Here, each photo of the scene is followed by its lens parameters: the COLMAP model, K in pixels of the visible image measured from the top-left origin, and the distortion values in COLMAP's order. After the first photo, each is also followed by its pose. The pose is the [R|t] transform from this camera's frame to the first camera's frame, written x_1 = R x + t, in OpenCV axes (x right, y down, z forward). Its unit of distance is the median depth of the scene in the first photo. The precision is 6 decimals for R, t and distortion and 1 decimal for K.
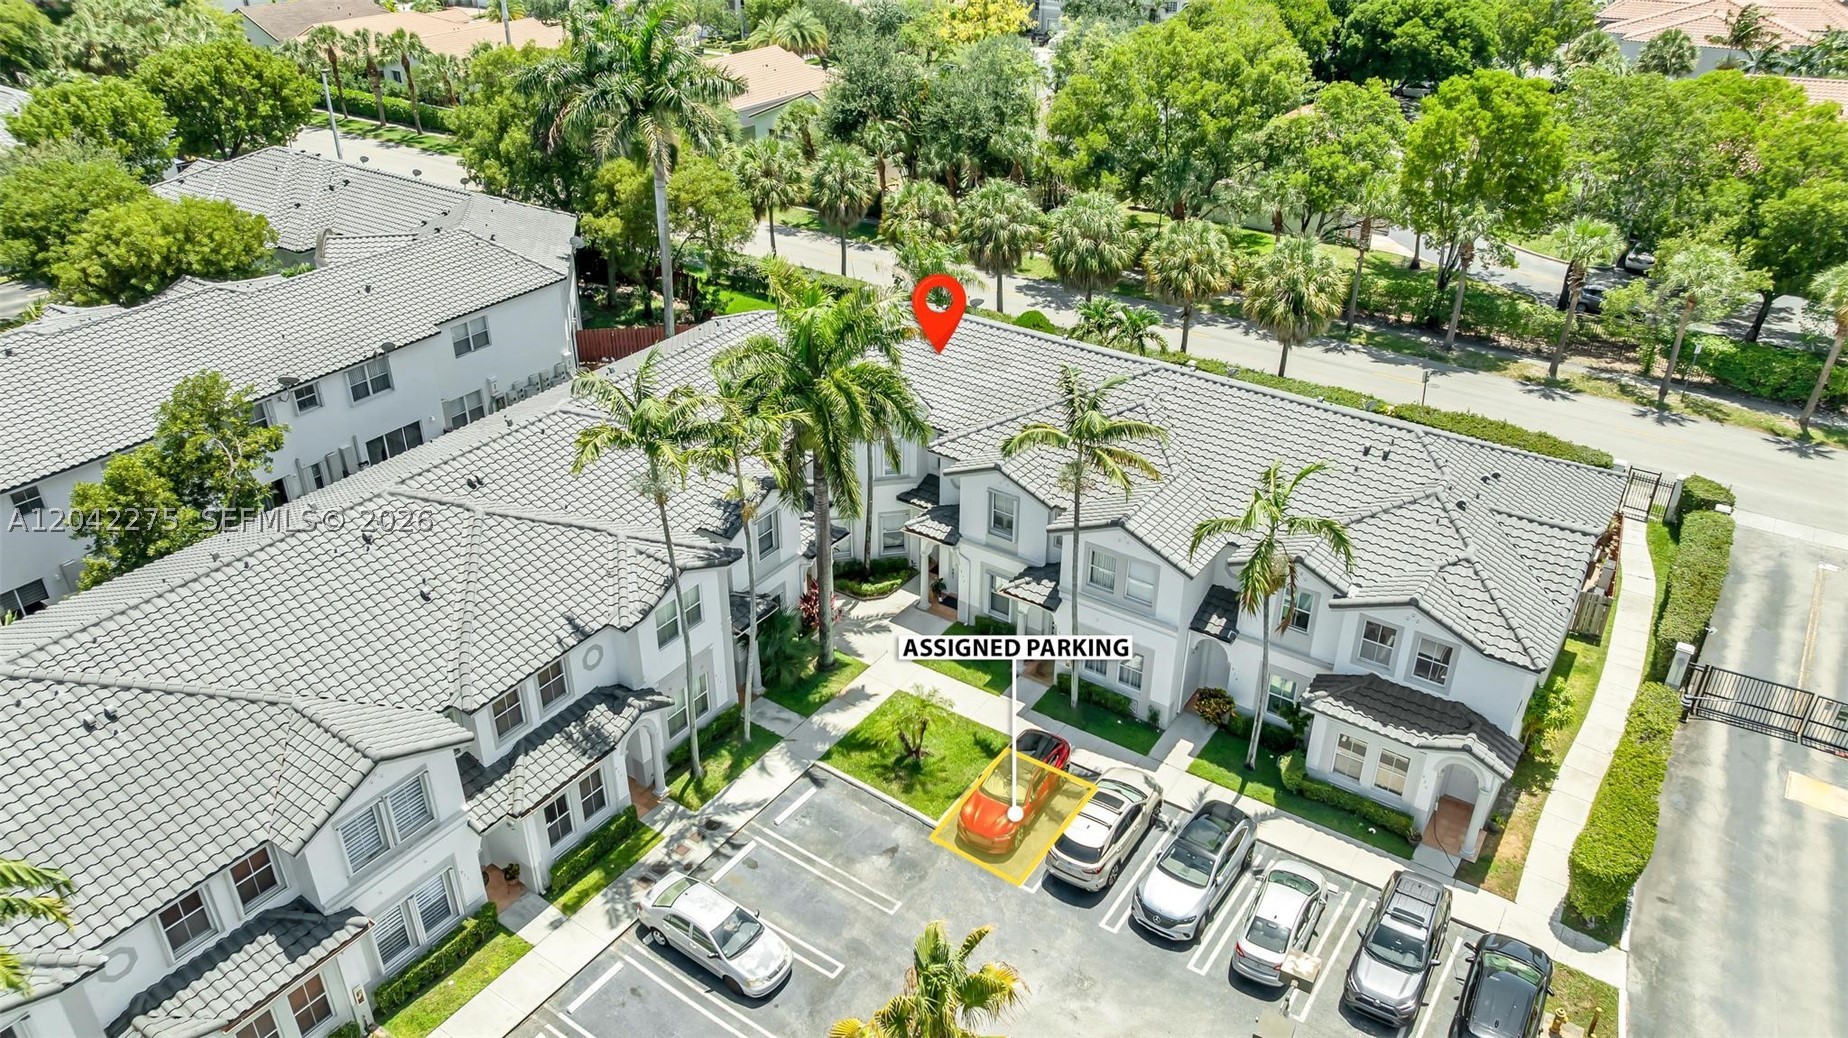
lens RADIAL K [[1310.5, 0, 928.2], [0, 1310.5, 510.0], [0, 0, 1]] dist [-0.017231, -0.003475]
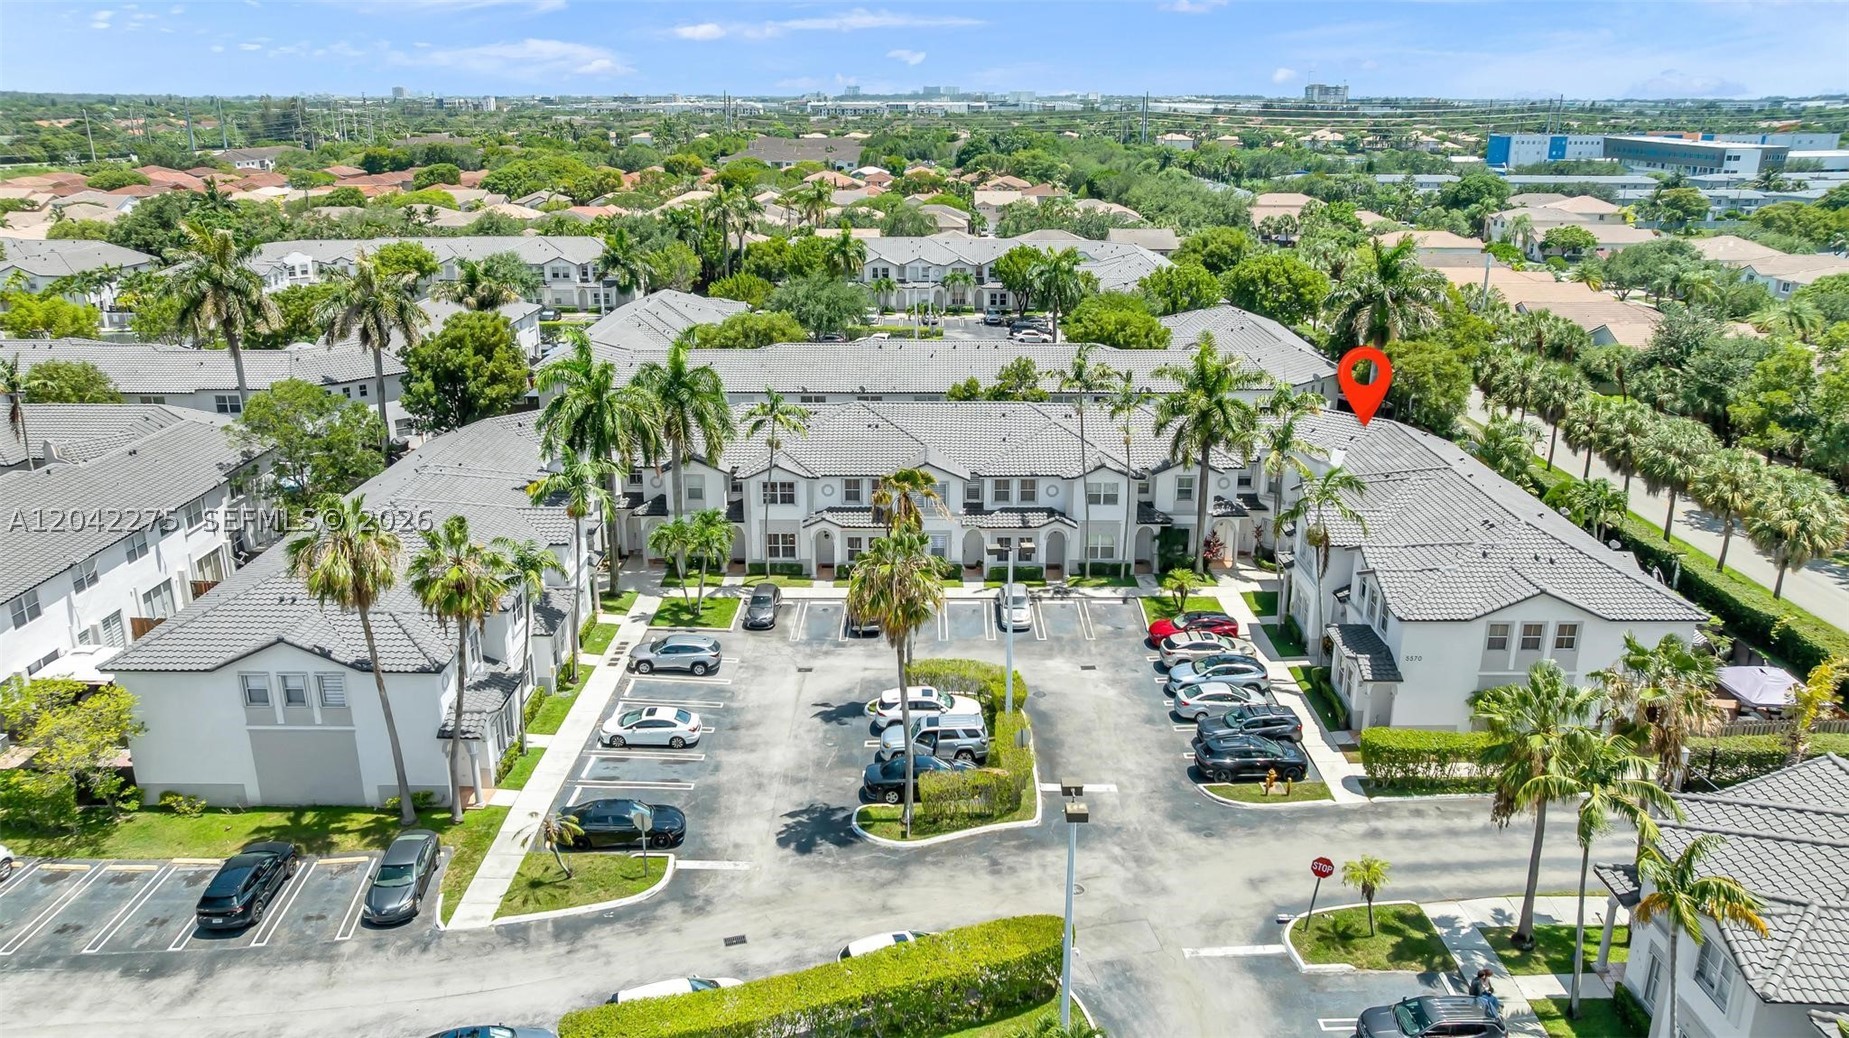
lens RADIAL K [[1299.1, 0, 924.5], [0, 1299.1, 519.0], [0, 0, 1]] dist [-0.007986, 0.003420]
pose [[0.553478, 0.252048, -0.793810, 0.728786], [-0.403654, 0.914867, 0.009040, 0.122529], [0.728509, 0.315421, 0.608099, -0.226472]]
